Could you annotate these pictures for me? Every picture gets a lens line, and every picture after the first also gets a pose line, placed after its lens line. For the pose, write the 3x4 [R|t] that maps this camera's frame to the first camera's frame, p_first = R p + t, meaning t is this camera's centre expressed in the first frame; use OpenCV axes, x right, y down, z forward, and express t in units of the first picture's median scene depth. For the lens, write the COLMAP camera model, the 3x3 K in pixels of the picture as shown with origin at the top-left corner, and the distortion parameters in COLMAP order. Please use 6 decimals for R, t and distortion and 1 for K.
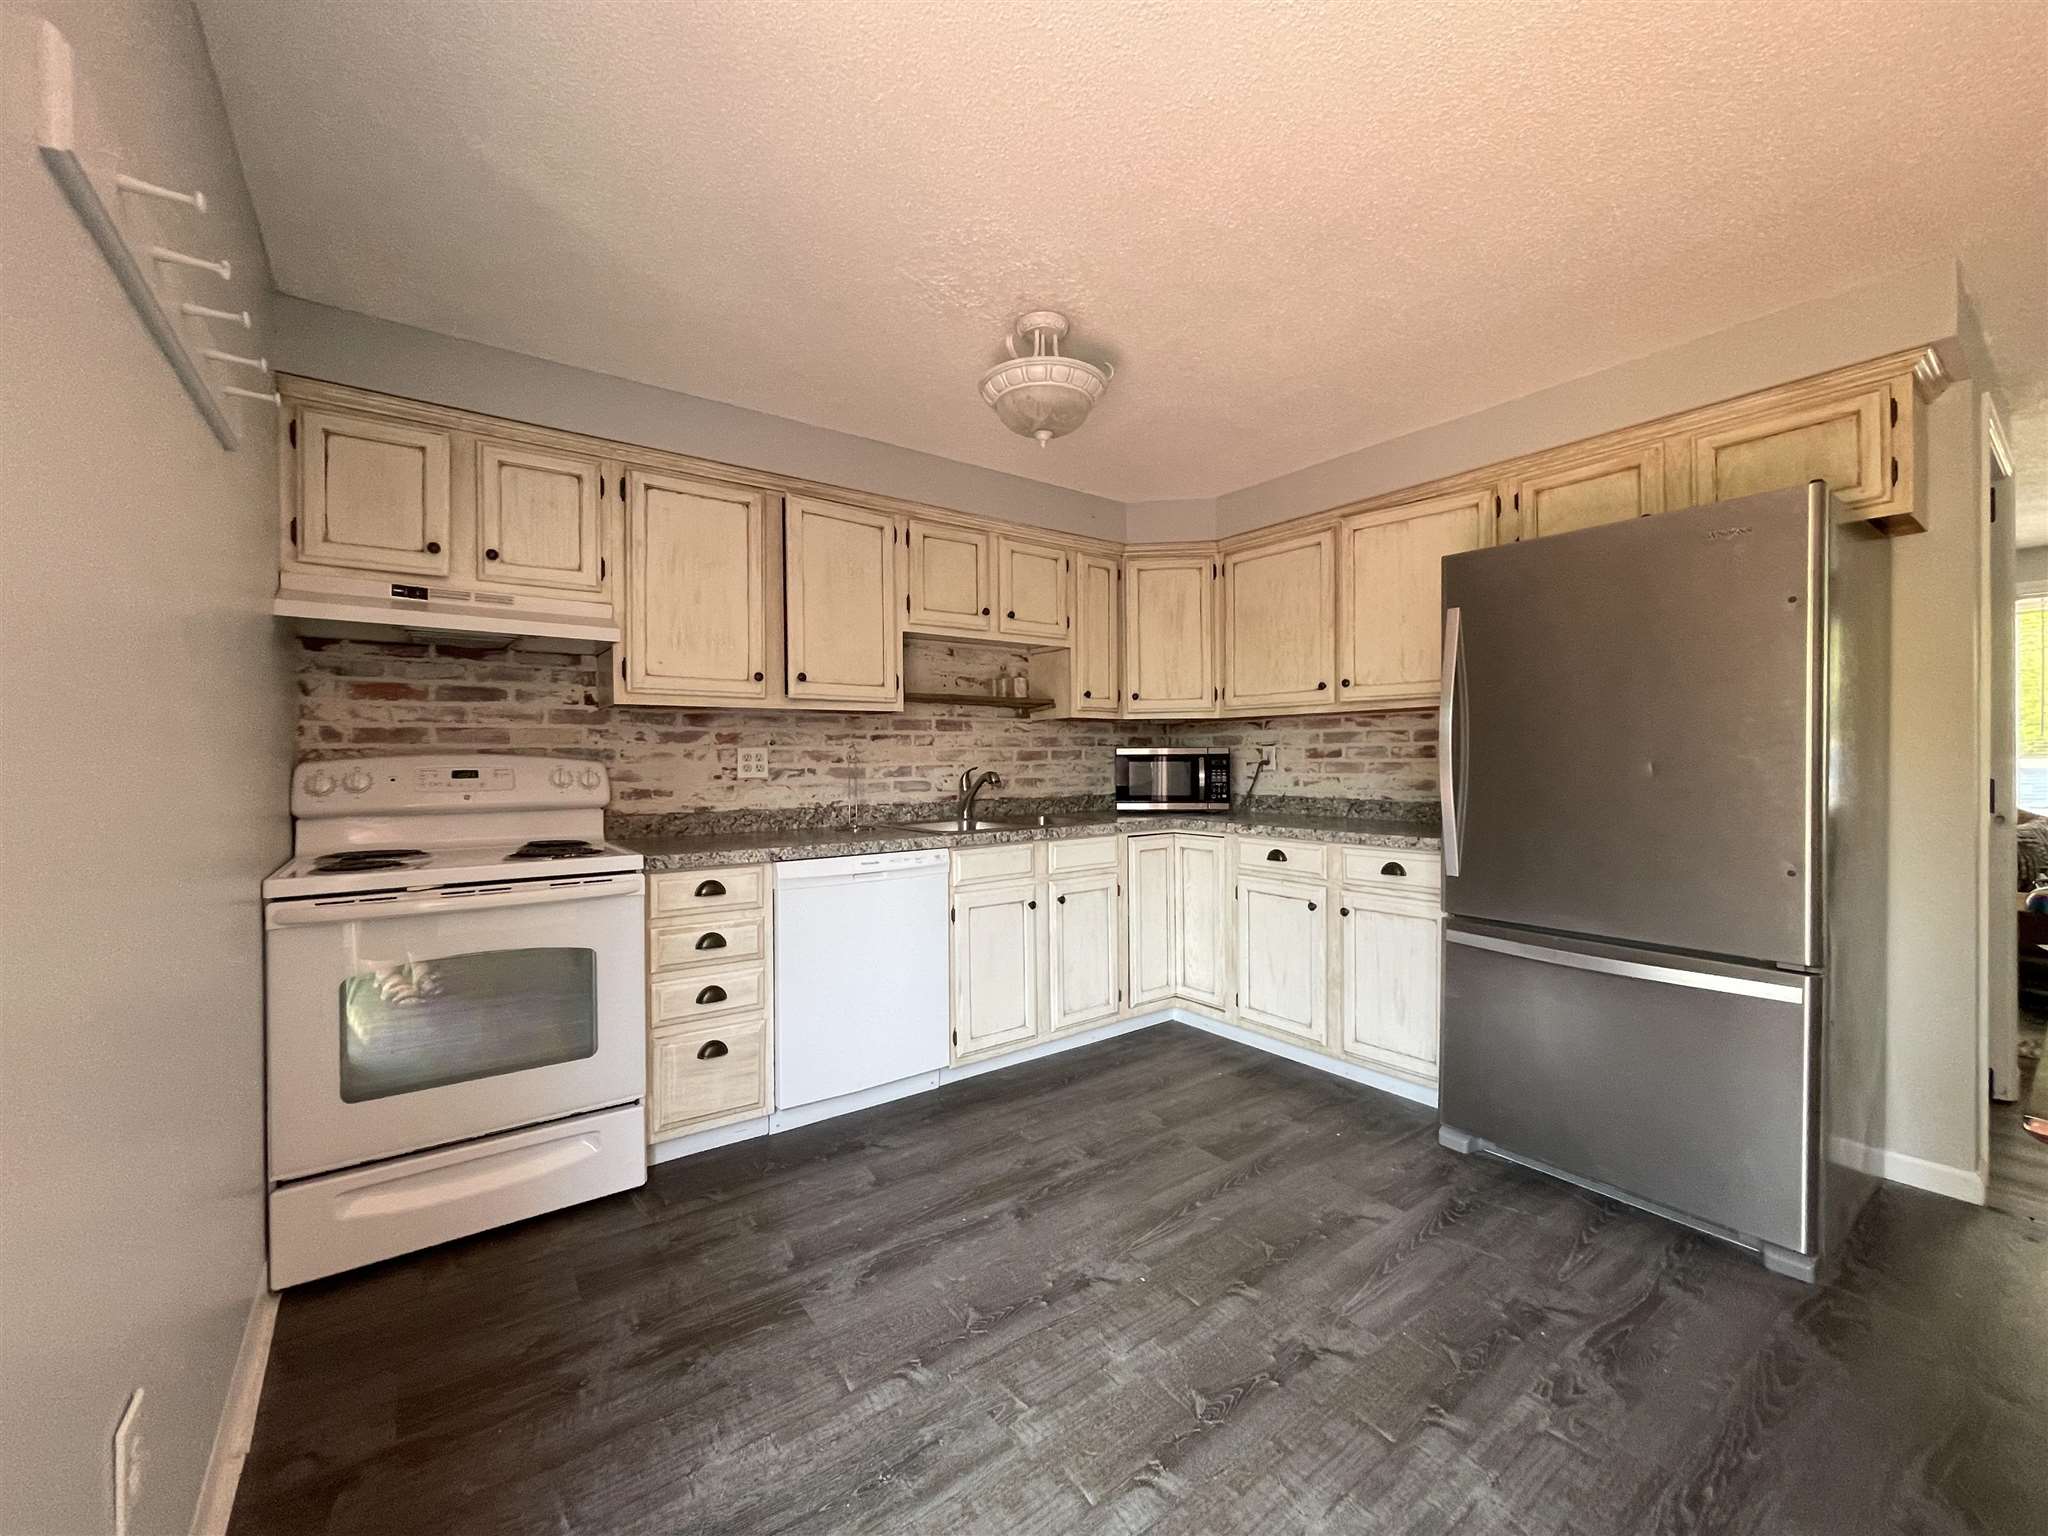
lens RADIAL K [[827.5, 0, 1024.0], [0, 827.5, 768.0], [0, 0, 1]] dist [-0.001169, 0.000093]
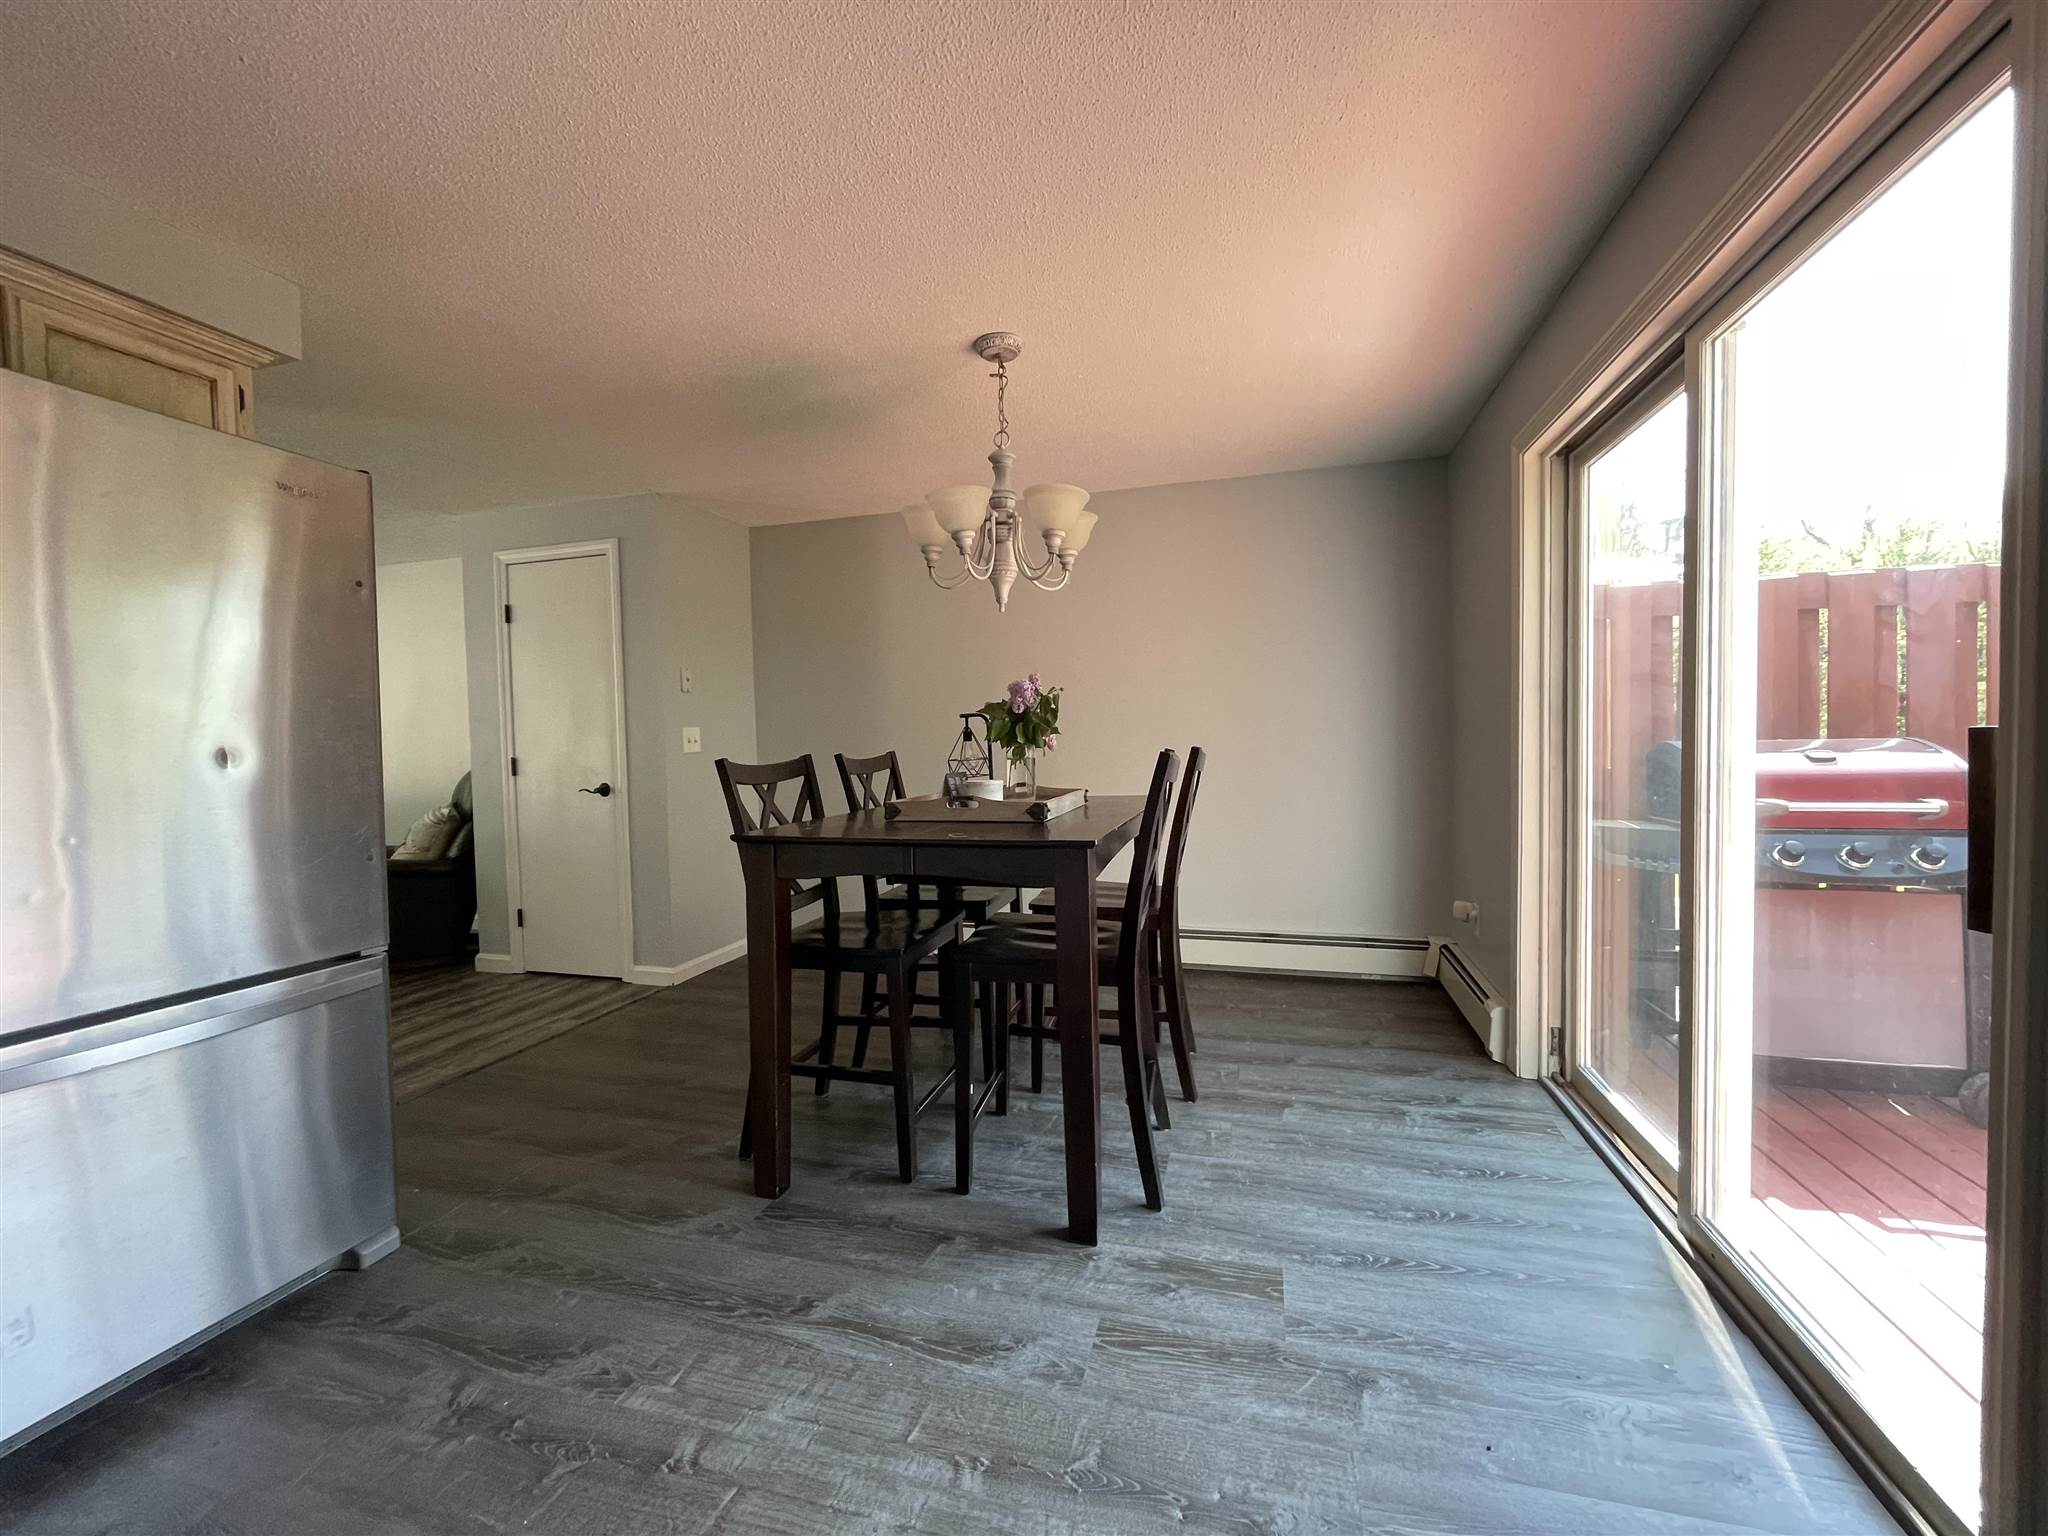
lens RADIAL K [[827.5, 0, 1024.0], [0, 827.5, 768.0], [0, 0, 1]] dist [-0.001169, 0.000093]
pose [[-0.607782, -0.013921, 0.793982, -0.393900], [0.029676, 0.998750, 0.040228, 0.000953], [-0.793549, 0.048012, -0.606609, 1.101347]]
